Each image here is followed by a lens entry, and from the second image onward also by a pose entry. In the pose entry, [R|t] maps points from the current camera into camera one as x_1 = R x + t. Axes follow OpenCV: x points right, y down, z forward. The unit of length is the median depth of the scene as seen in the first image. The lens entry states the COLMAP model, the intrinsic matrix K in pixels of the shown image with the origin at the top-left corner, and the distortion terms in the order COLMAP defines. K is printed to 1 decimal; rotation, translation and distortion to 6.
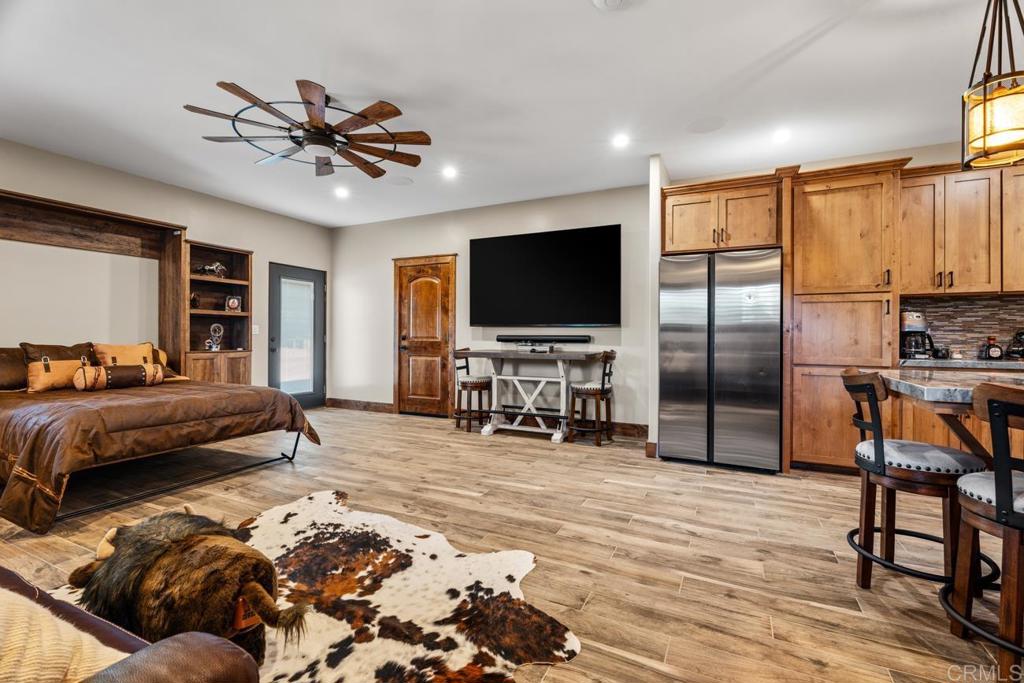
lens RADIAL K [[453.6, 0, 514.2], [0, 453.6, 341.4], [0, 0, 1]] dist [0.000335, -0.006397]
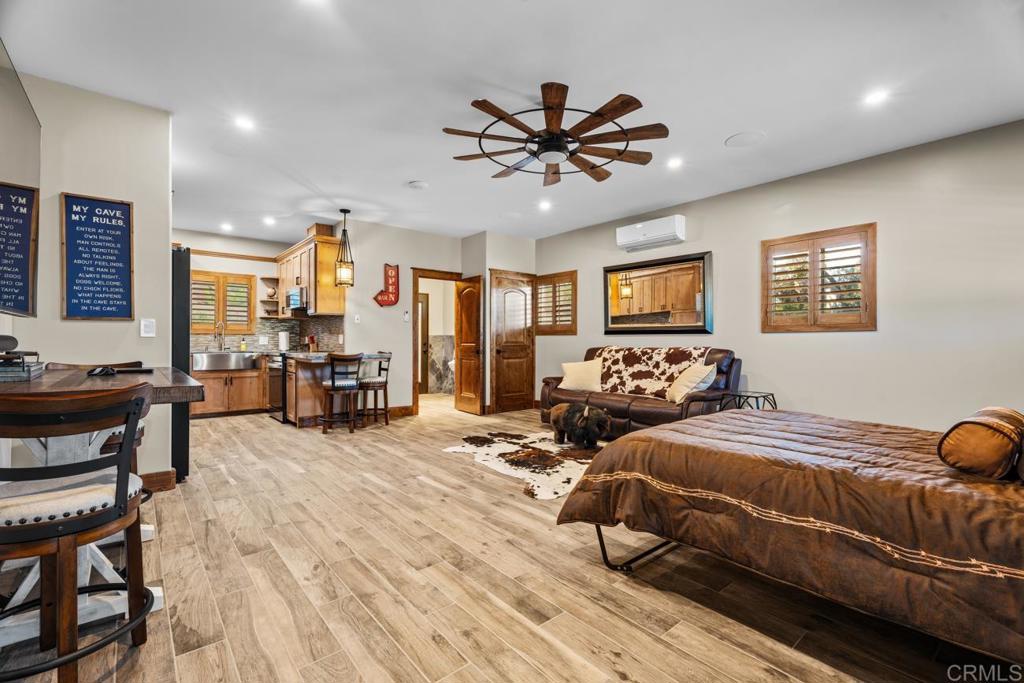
lens RADIAL K [[453.6, 0, 514.2], [0, 453.6, 341.4], [0, 0, 1]] dist [0.000335, -0.006397]
pose [[-0.913449, -0.009796, 0.406836, -0.932703], [-0.005256, 0.999911, 0.012276, -0.030892], [-0.406920, 0.009075, -0.913419, 2.376225]]
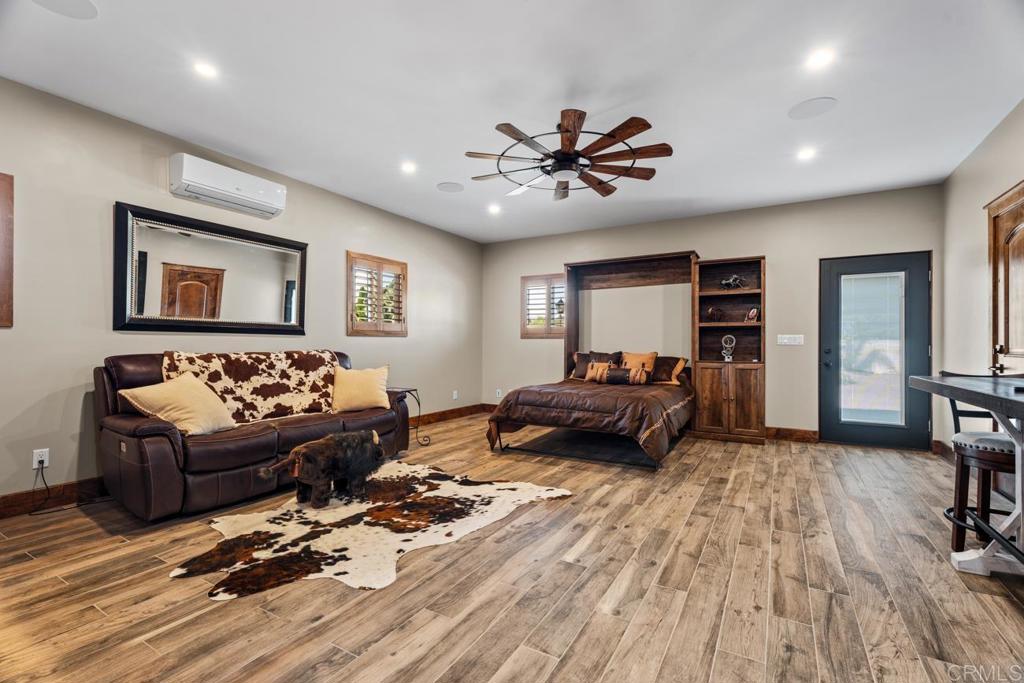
lens RADIAL K [[453.6, 0, 514.2], [0, 453.6, 341.4], [0, 0, 1]] dist [0.000335, -0.006397]
pose [[-0.077483, -0.018008, -0.996831, 0.805888], [-0.013195, 0.999768, -0.017036, -0.000715], [0.996906, 0.011833, -0.077703, 1.170126]]
